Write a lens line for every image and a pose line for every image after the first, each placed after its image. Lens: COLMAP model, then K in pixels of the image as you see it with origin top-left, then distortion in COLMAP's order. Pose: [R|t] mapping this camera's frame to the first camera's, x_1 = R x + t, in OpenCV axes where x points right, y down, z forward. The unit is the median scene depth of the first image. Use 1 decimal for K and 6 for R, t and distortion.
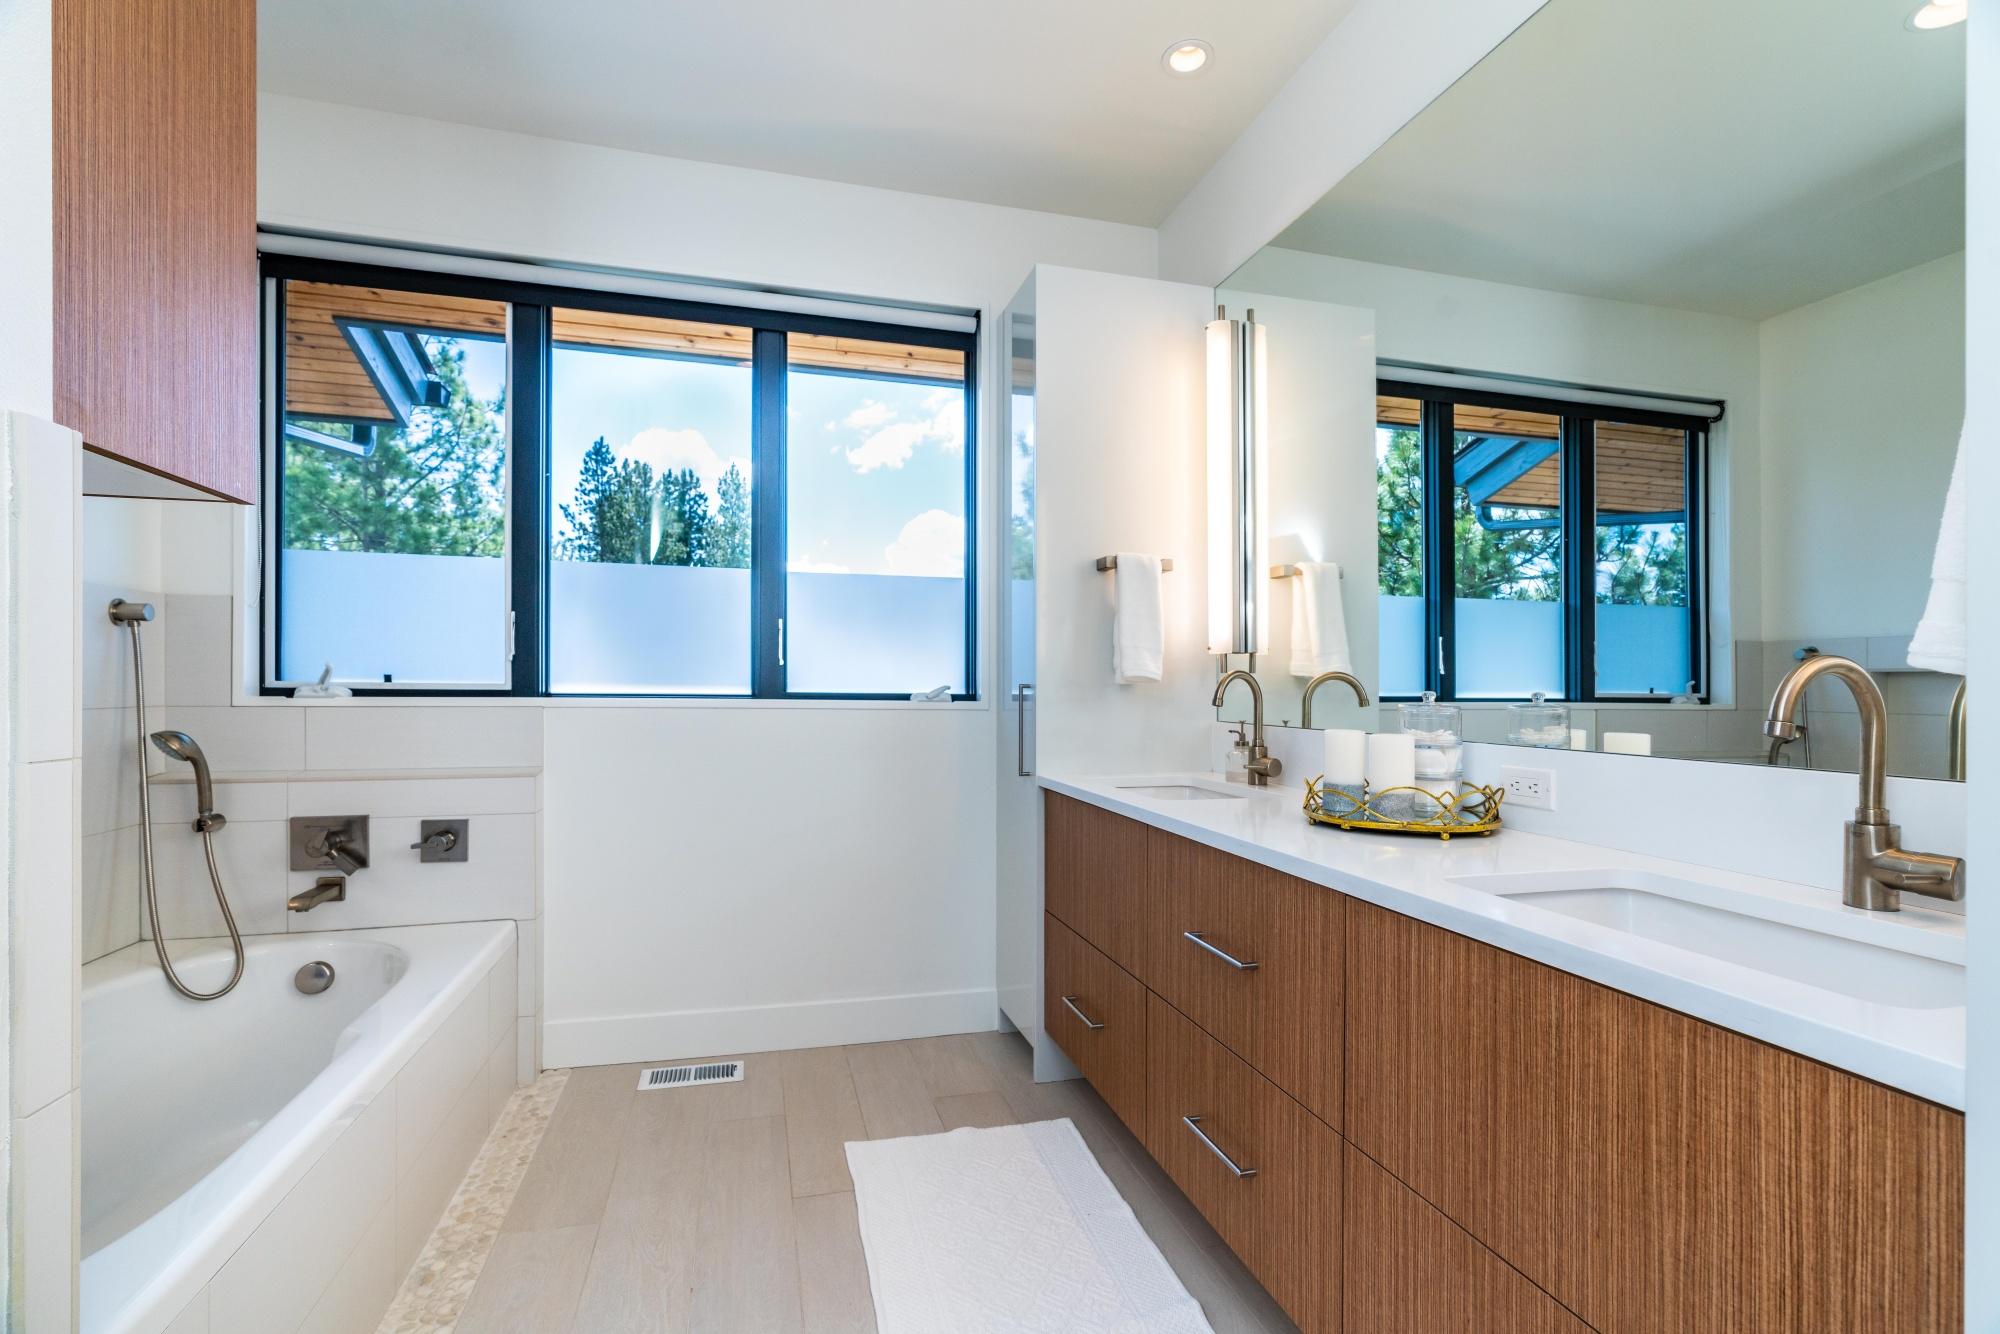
lens RADIAL K [[899.3, 0, 996.7], [0, 899.3, 696.2], [0, 0, 1]] dist [-0.011899, 0.000104]
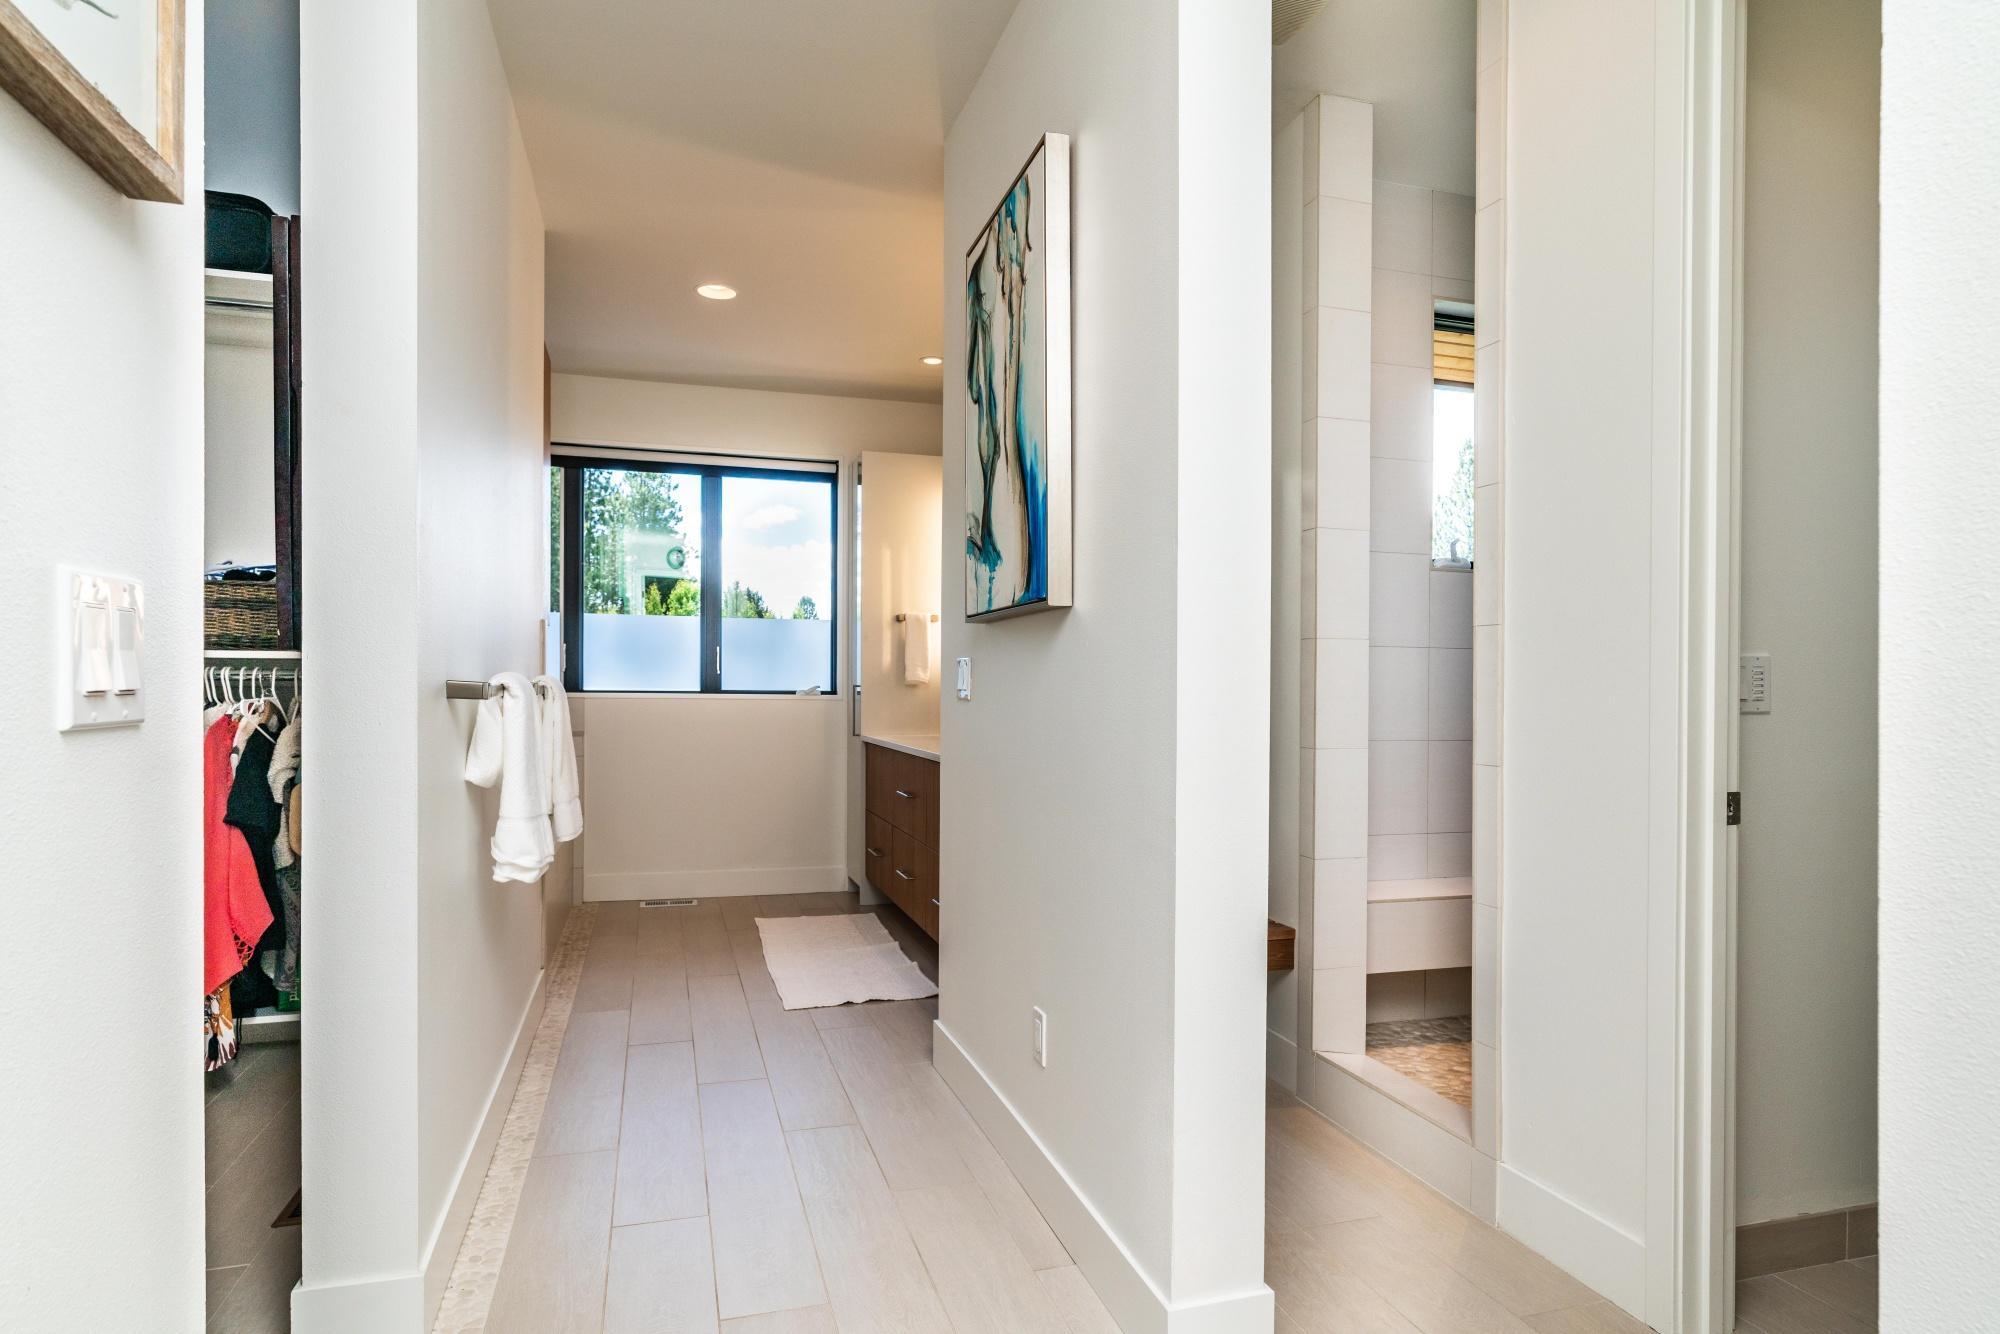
lens RADIAL K [[1098.6, 0, 997.7], [0, 1098.6, 687.7], [0, 0, 1]] dist [-0.032010, -0.000061]
pose [[0.999527, -0.000415, 0.030750, 0.222110], [0.000806, 0.999919, -0.012724, 0.018368], [-0.030742, 0.012743, 0.999446, -1.074758]]
